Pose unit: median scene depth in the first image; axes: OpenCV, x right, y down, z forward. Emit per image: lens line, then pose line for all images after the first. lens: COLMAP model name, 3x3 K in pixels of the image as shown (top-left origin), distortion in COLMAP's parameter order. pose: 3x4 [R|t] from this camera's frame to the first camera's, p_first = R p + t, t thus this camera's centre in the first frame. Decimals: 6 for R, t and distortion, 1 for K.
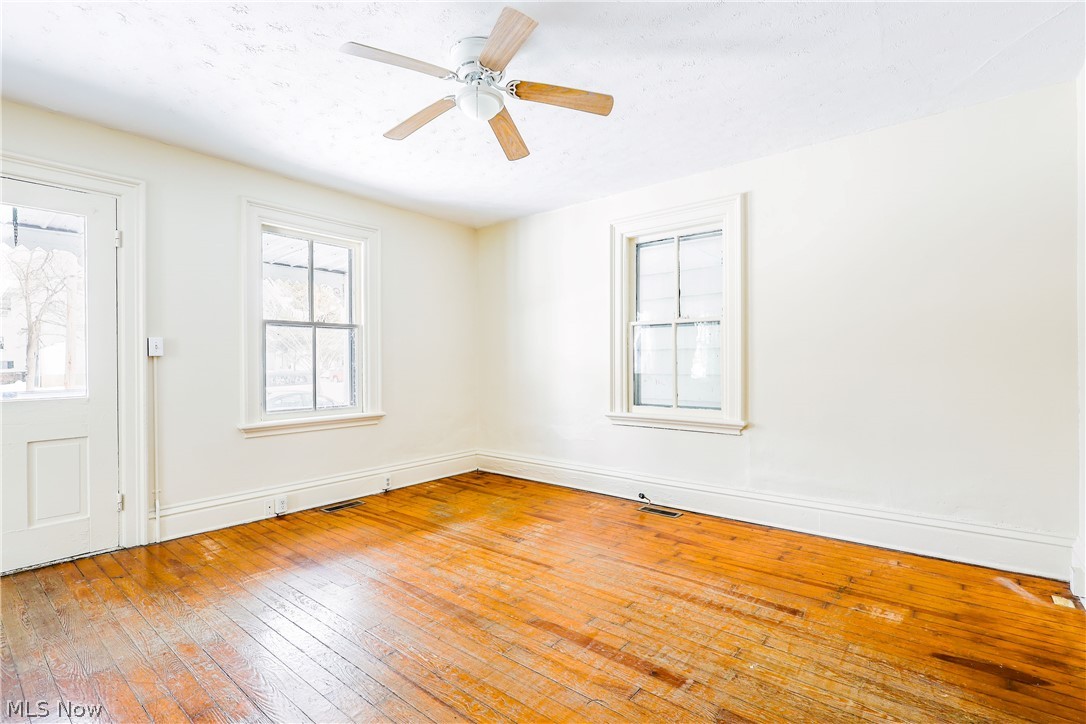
lens RADIAL K [[490.2, 0, 540.3], [0, 490.2, 362.7], [0, 0, 1]] dist [-0.005271, 0.000043]
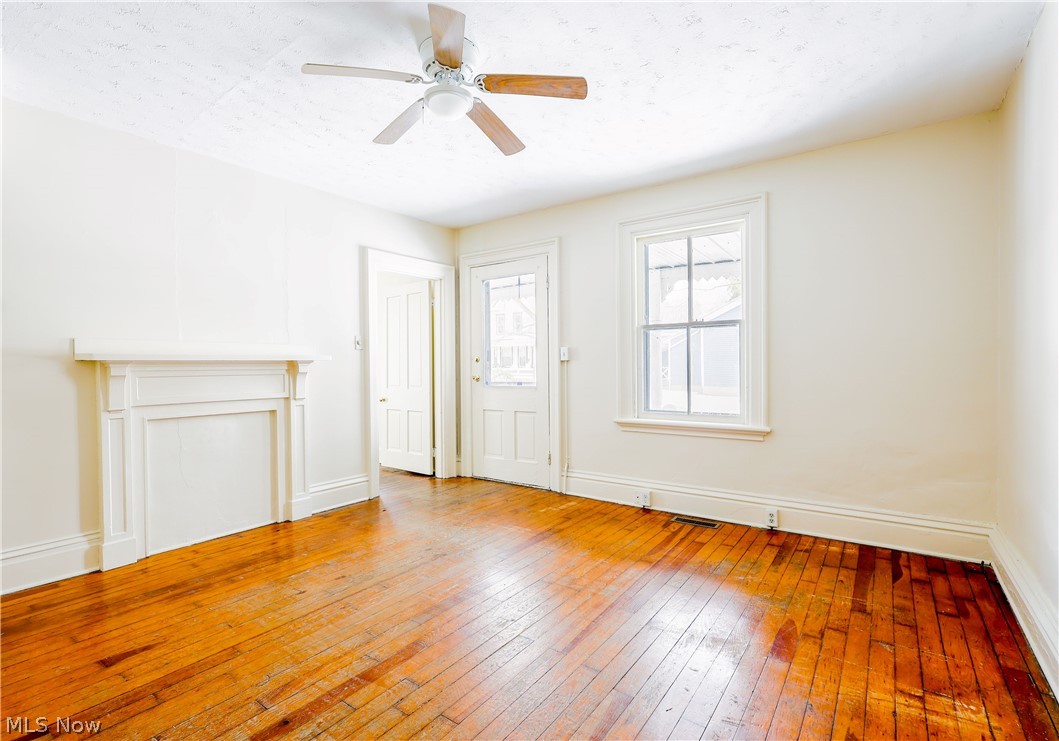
lens RADIAL K [[520.6, 0, 526.6], [0, 520.6, 370.6], [0, 0, 1]] dist [-0.002896, -0.000010]
pose [[0.061263, 0.014515, -0.998016, 0.567944], [0.007781, 0.999857, 0.015019, -0.006563], [0.998091, -0.008686, 0.061142, 0.659870]]
